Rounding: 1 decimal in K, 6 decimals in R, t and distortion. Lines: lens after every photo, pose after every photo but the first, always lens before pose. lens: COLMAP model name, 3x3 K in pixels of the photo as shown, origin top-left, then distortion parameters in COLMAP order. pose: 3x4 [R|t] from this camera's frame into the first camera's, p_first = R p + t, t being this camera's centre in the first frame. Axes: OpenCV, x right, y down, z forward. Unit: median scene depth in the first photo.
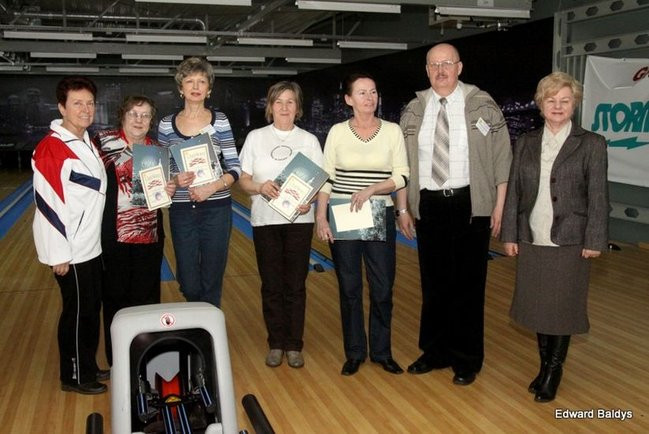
lens RADIAL K [[730.7, 0, 328.9], [0, 730.7, 219.9], [0, 0, 1]] dist [0.005457, 0.000000]
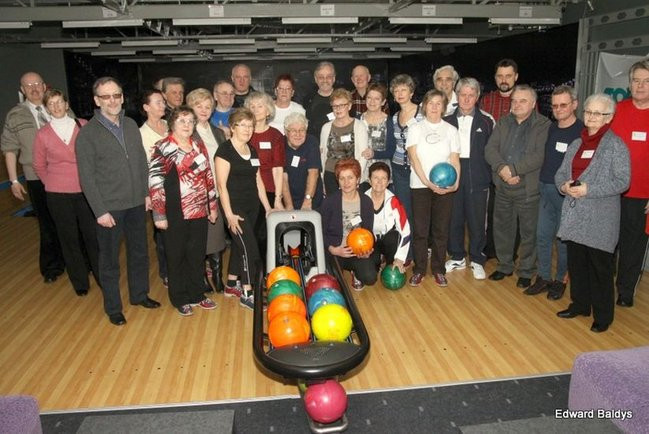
lens RADIAL K [[573.7, 0, 325.0], [0, 573.7, 219.8], [0, 0, 1]] dist [-0.042257, 0.027016]
pose [[0.982434, 0.033442, -0.183588, 0.047703], [-0.016164, 0.995364, 0.094816, -0.002399], [0.185908, -0.090183, 0.978420, -0.163710]]
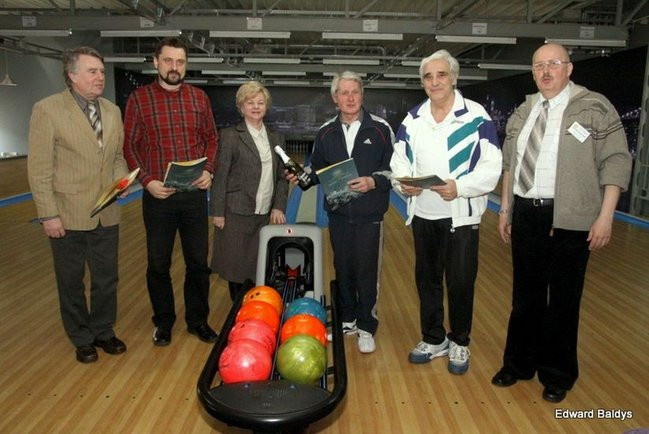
lens RADIAL K [[573.7, 0, 320.0], [0, 573.7, 215.8], [0, 0, 1]] dist [-0.042257, 0.027016]
pose [[0.955470, 0.073069, -0.285899, 0.071073], [-0.065575, 0.997208, 0.035713, 0.013747], [0.287710, -0.015375, 0.957594, -0.089787]]
